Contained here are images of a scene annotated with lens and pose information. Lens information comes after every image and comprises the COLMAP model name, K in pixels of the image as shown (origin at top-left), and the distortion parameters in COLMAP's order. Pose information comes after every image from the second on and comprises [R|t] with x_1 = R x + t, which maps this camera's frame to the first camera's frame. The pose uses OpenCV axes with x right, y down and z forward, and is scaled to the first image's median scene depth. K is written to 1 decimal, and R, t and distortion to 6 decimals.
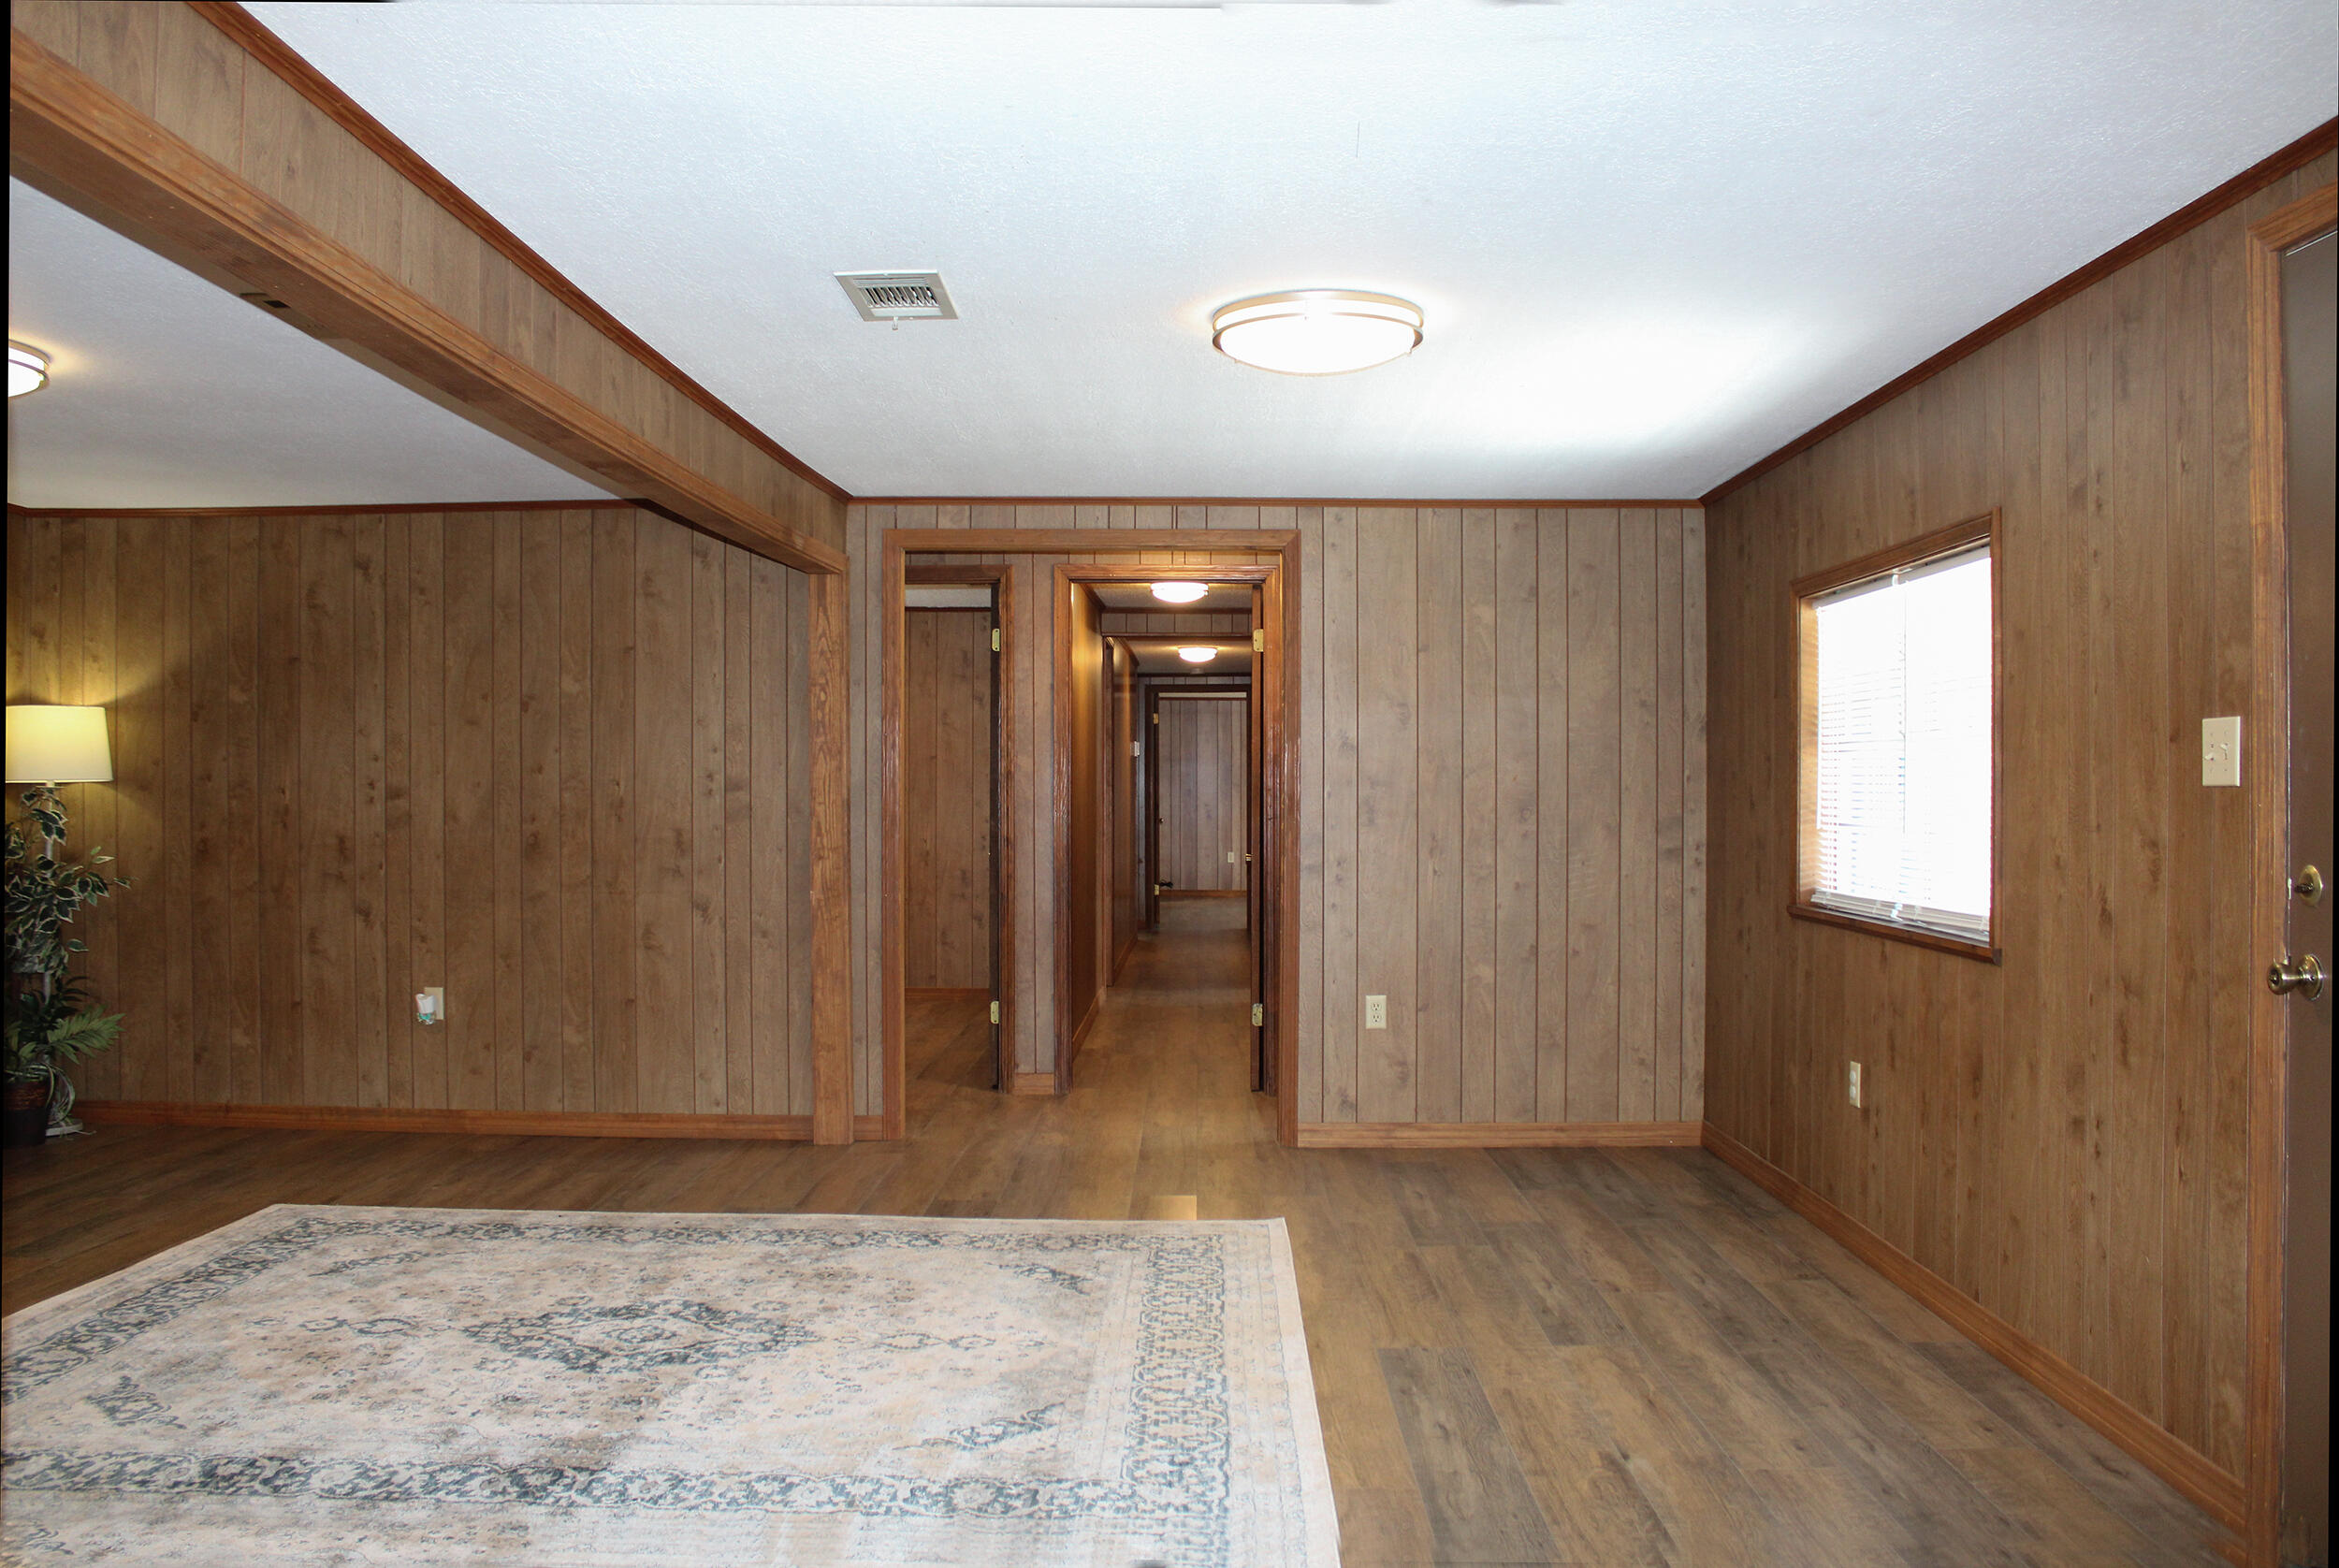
lens RADIAL K [[1959.4, 0, 1154.4], [0, 1959.4, 785.5], [0, 0, 1]] dist [-0.165691, 0.147827]
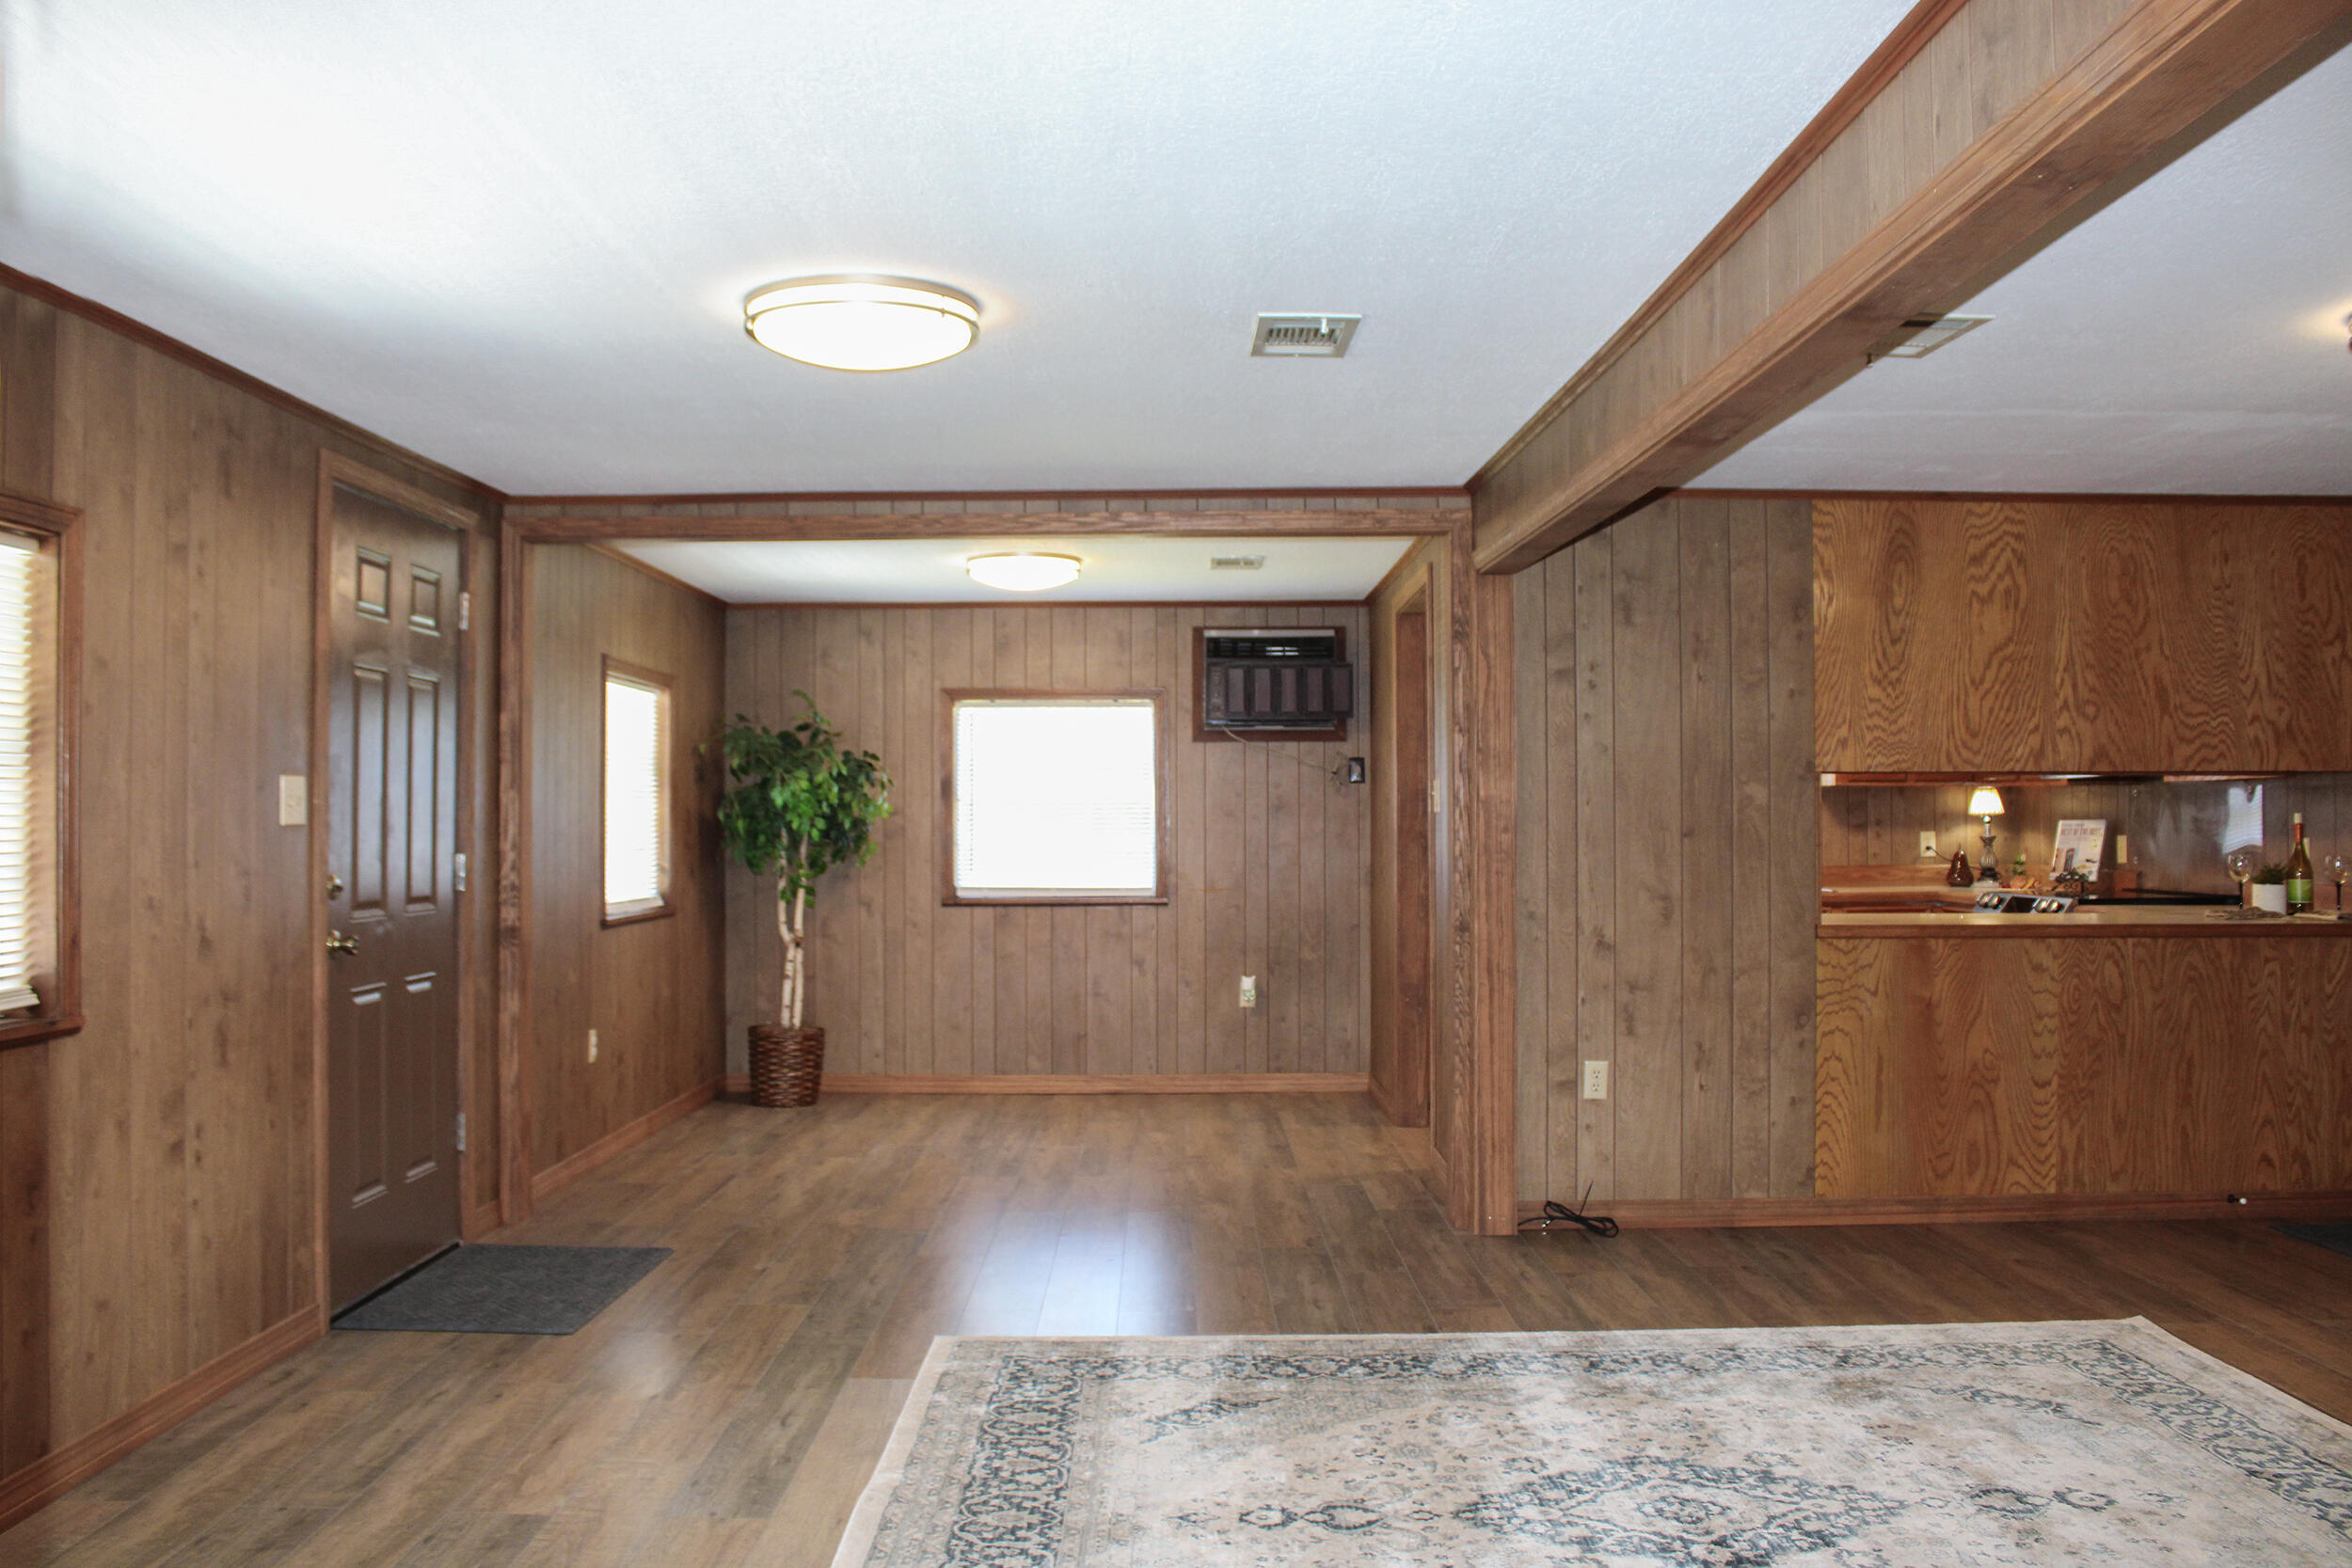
lens RADIAL K [[1970.1, 0, 1185.9], [0, 1970.1, 777.4], [0, 0, 1]] dist [-0.165691, 0.147827]
pose [[-0.999382, 0.001321, -0.035135, -0.037376], [0.001904, 0.999861, -0.016560, -0.008703], [0.035108, -0.016616, -0.999245, 2.078025]]
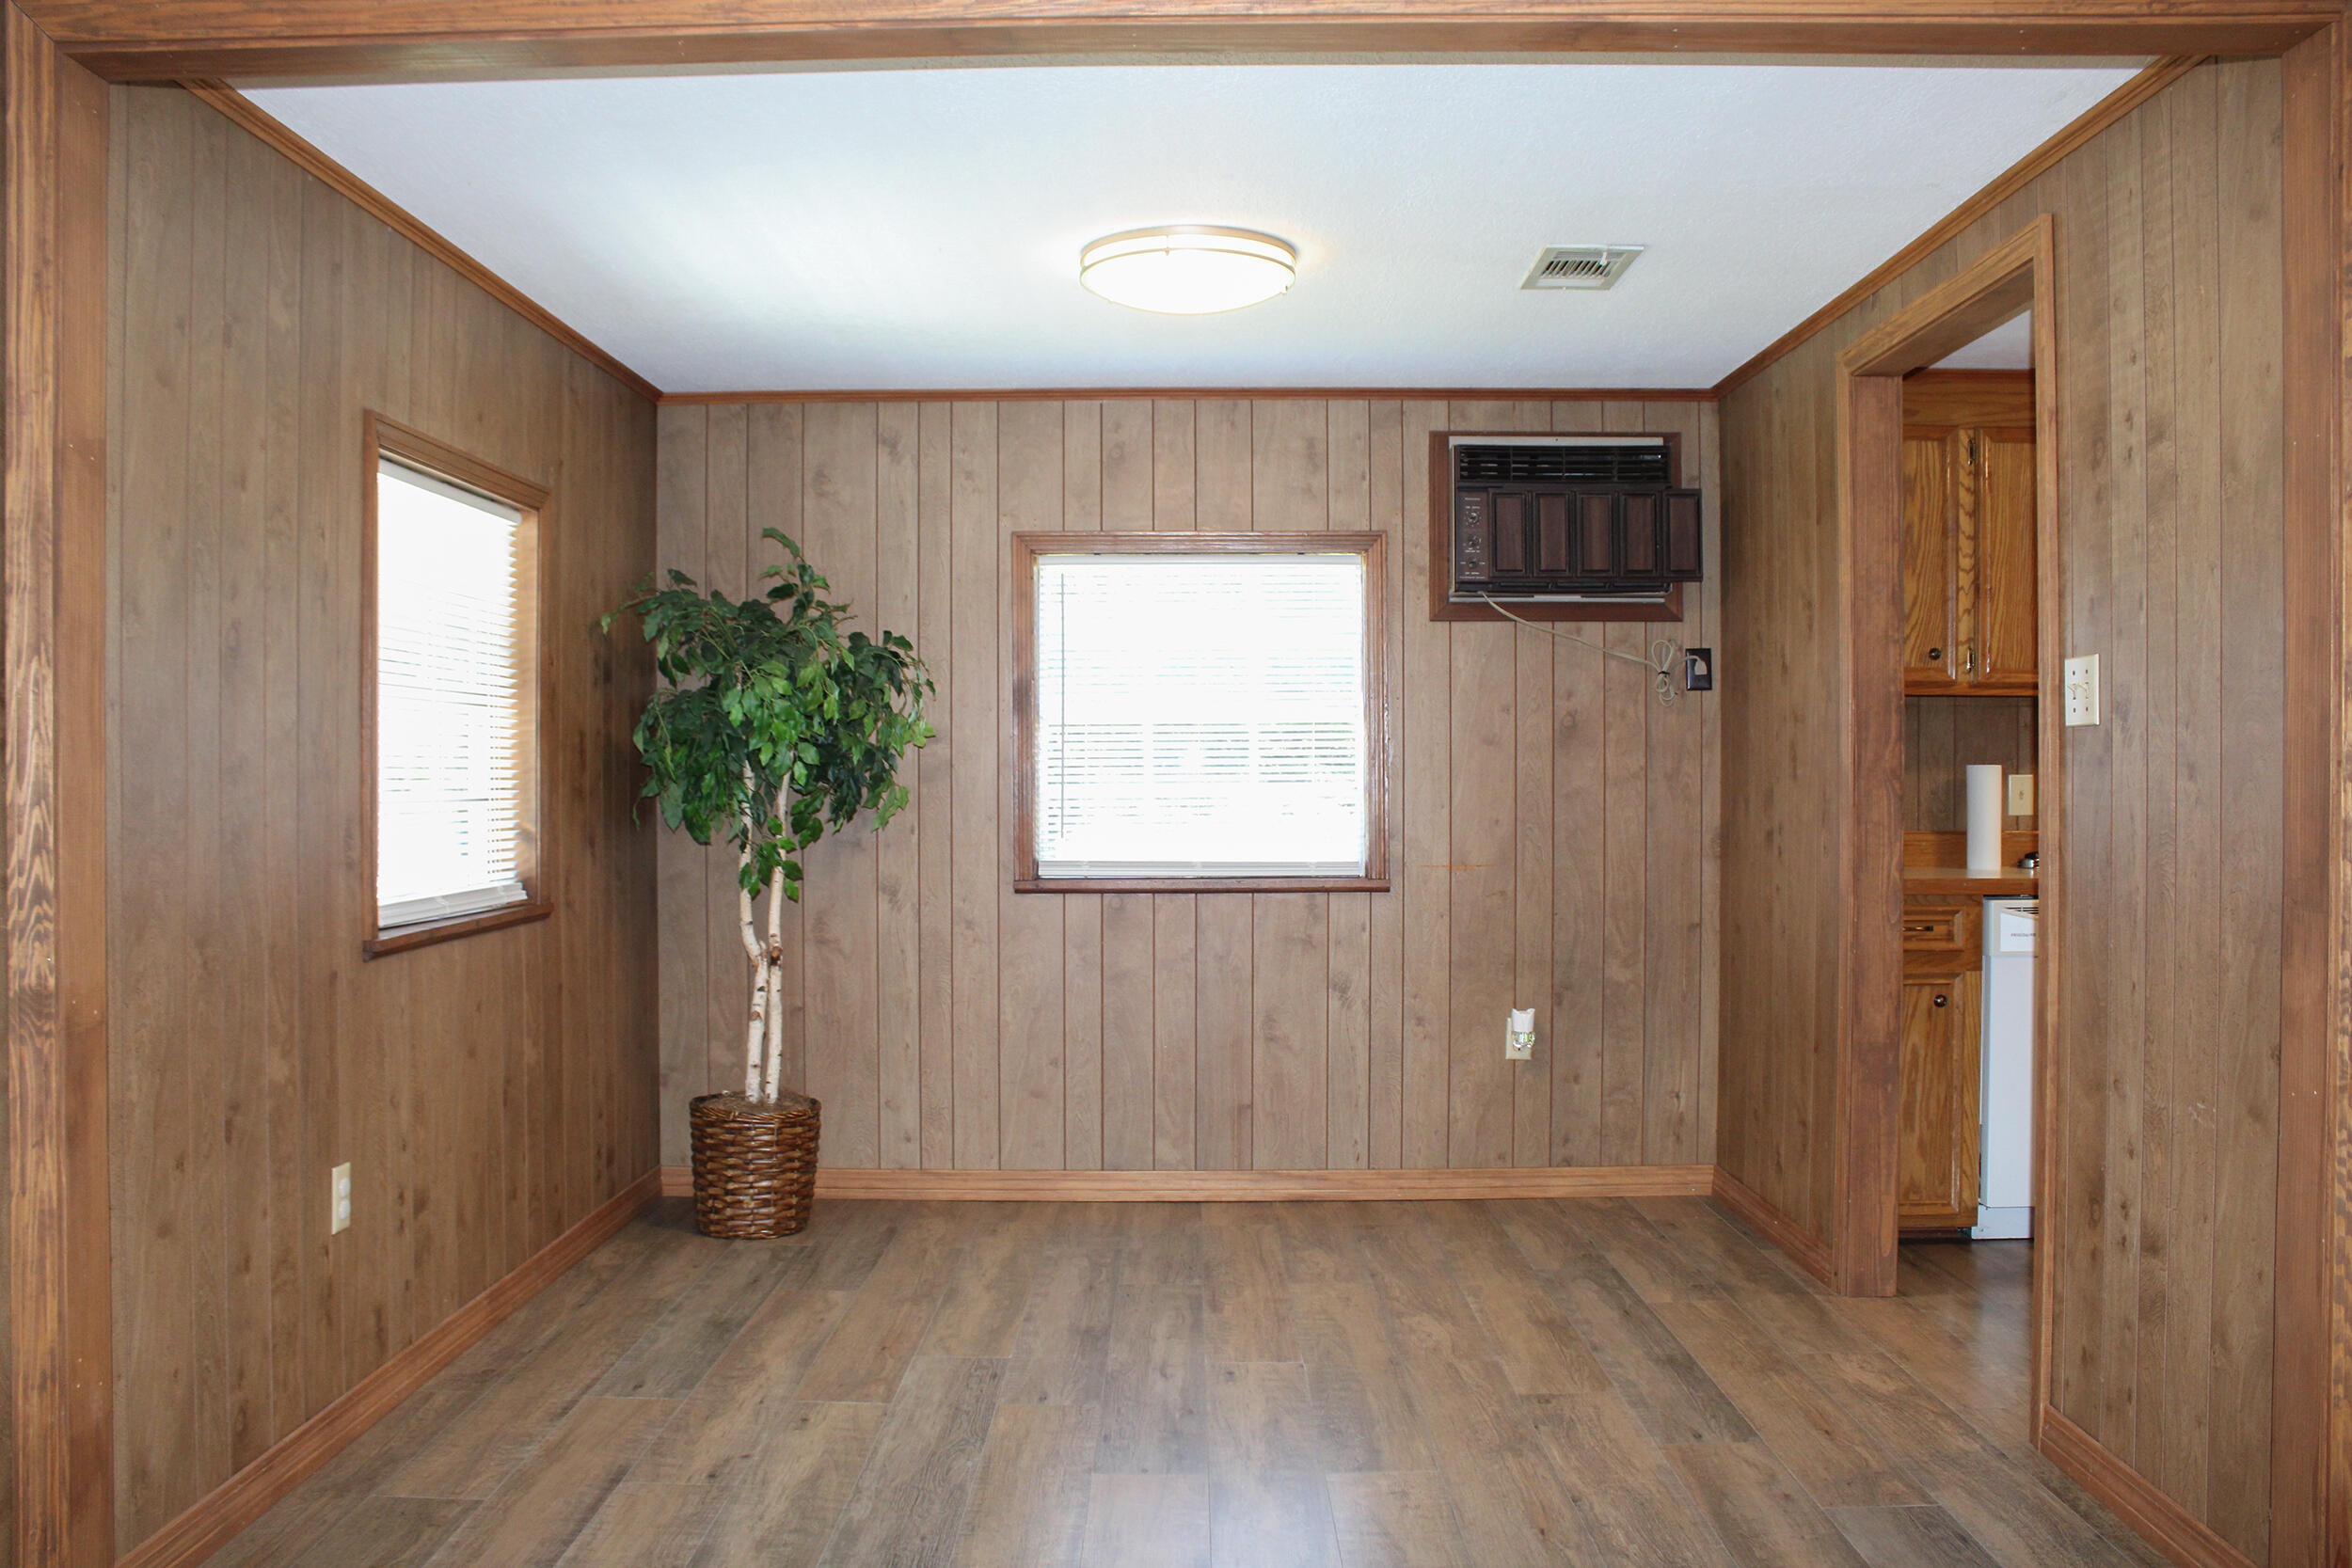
lens RADIAL K [[1970.1, 0, 1179.7], [0, 1970.1, 785.9], [0, 0, 1]] dist [-0.165691, 0.147827]
pose [[-0.999741, 0.000651, -0.022749, 0.047649], [0.000309, 0.999887, 0.015008, 0.002420], [0.022757, 0.014997, -0.999629, 1.425157]]
